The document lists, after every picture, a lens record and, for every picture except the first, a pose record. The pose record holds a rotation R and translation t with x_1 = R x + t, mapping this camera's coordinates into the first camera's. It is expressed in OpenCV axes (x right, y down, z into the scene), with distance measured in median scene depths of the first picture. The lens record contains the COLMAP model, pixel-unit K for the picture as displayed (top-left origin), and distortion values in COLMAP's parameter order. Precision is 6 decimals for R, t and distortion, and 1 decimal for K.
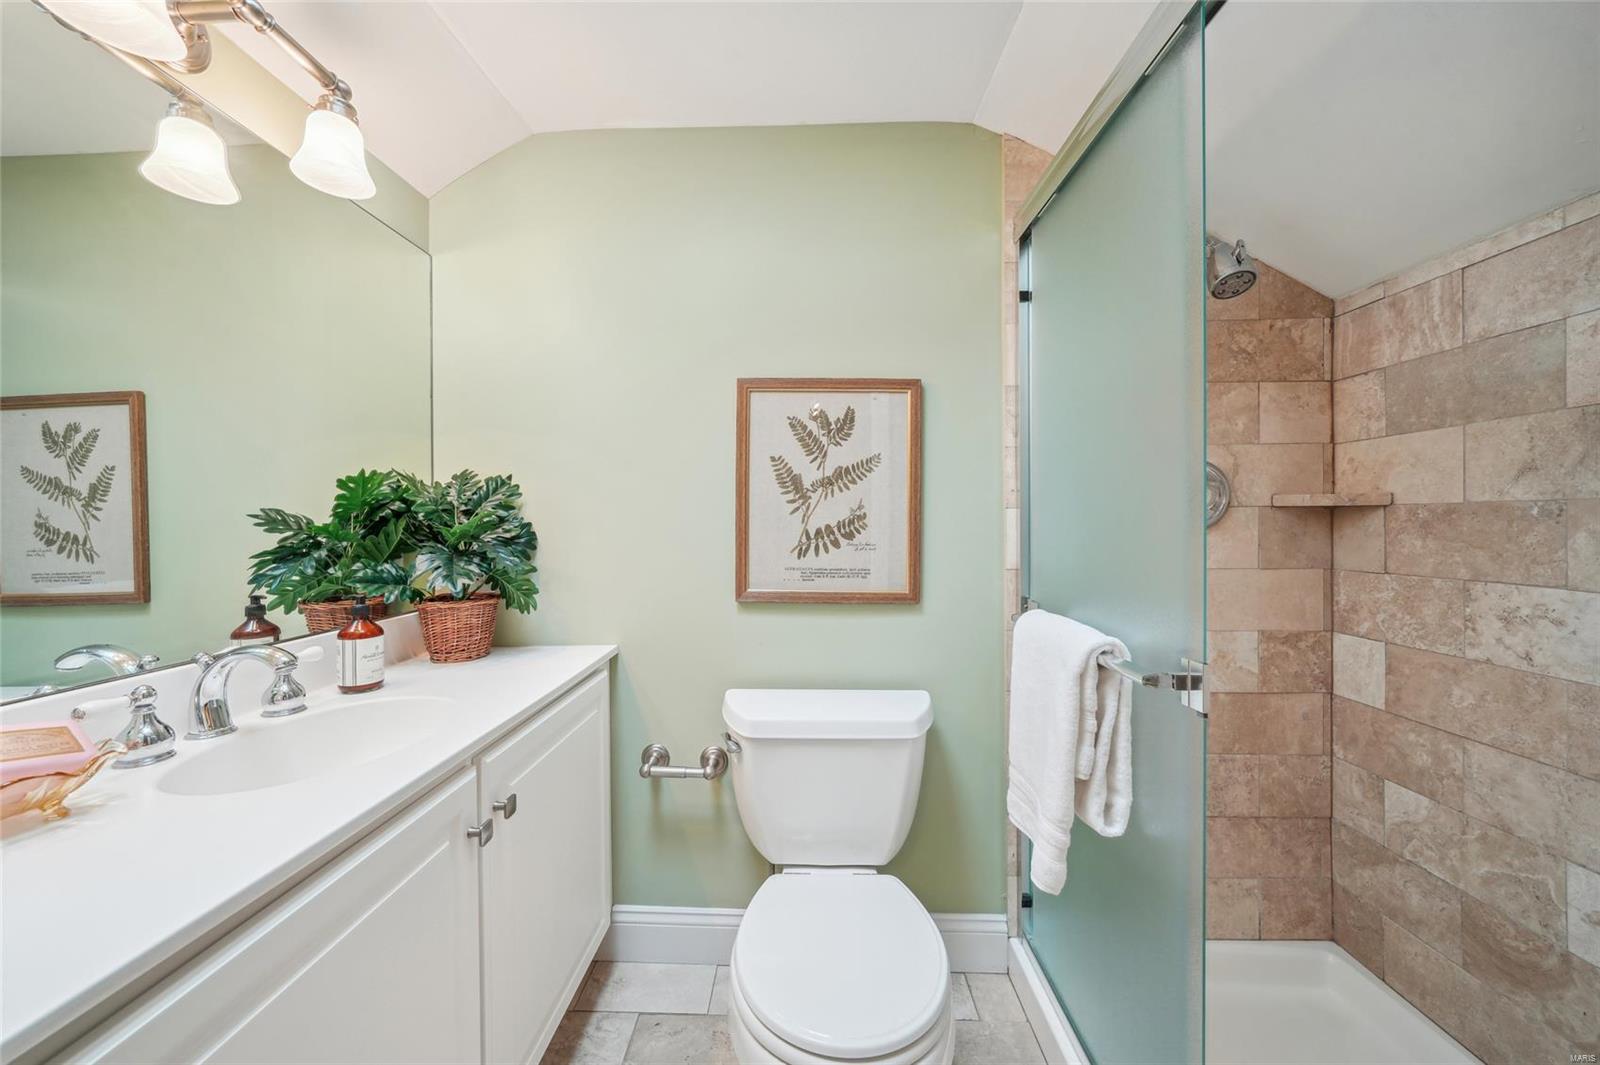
lens RADIAL K [[570.6, 0, 798.8], [0, 570.6, 525.2], [0, 0, 1]] dist [-0.010641, 0.001365]
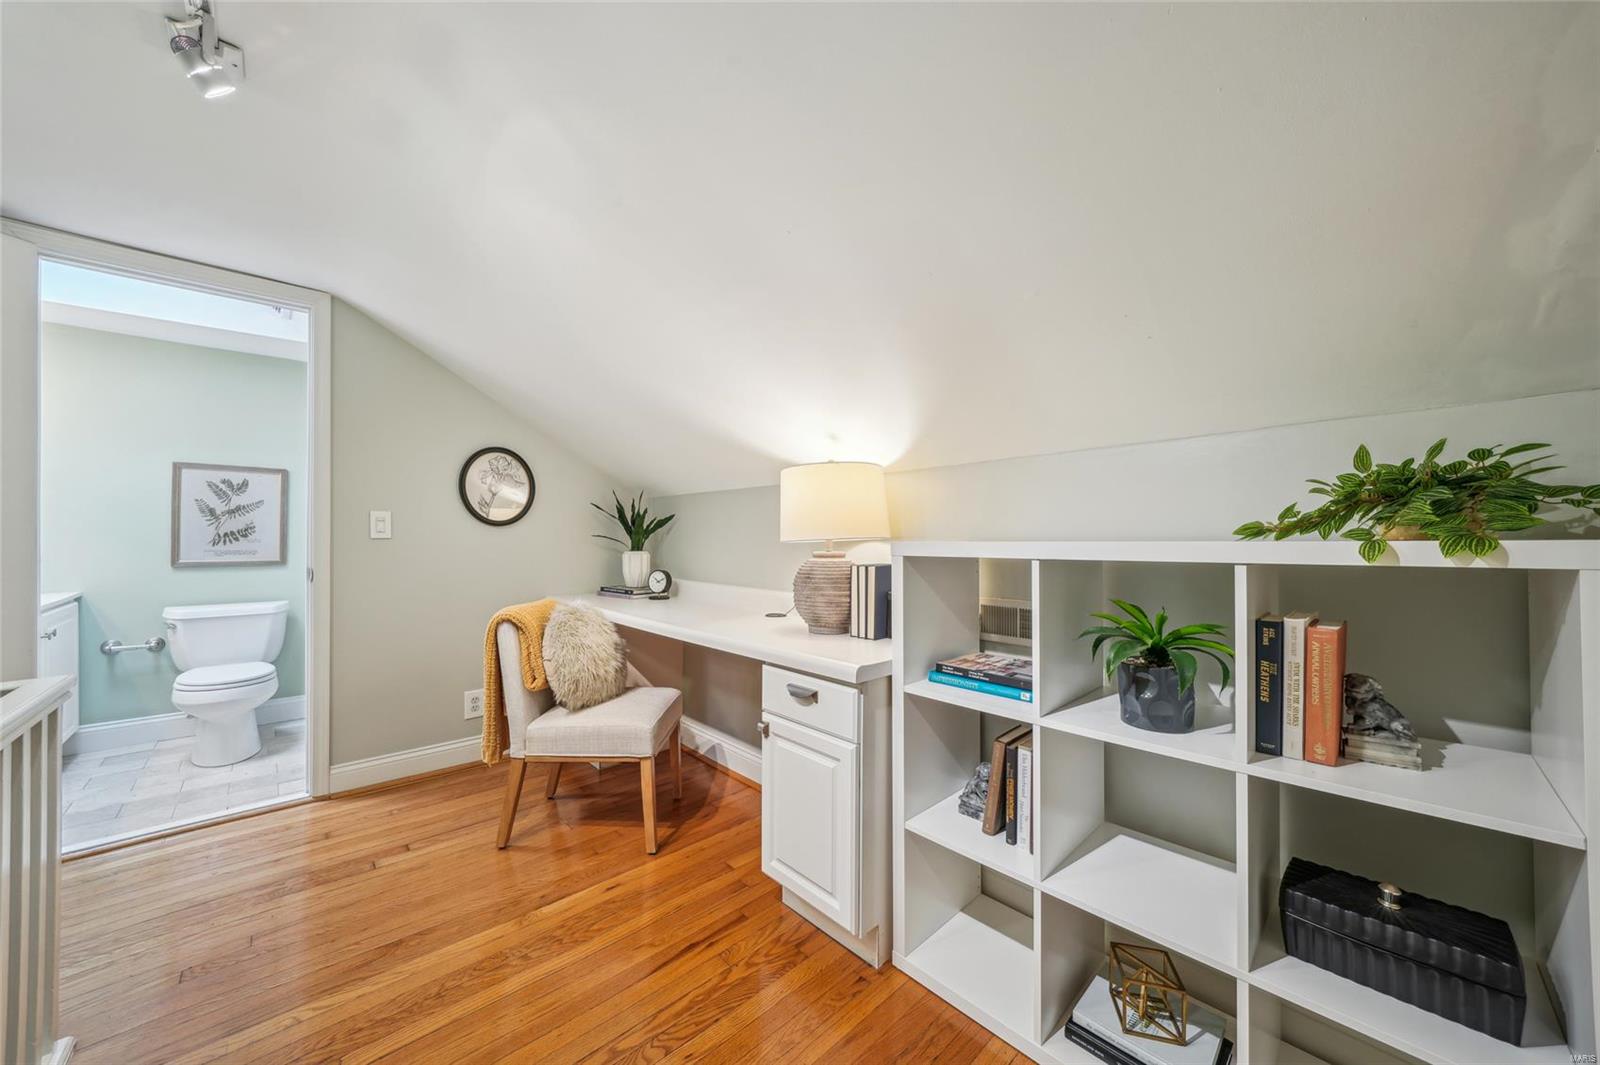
lens RADIAL K [[570.6, 0, 805.3], [0, 570.6, 536.8], [0, 0, 1]] dist [-0.010641, 0.001365]
pose [[0.715241, 0.002960, 0.698872, 0.110911], [0.004263, 0.999954, -0.008598, 0.051054], [-0.698865, 0.009129, 0.715195, -2.142410]]
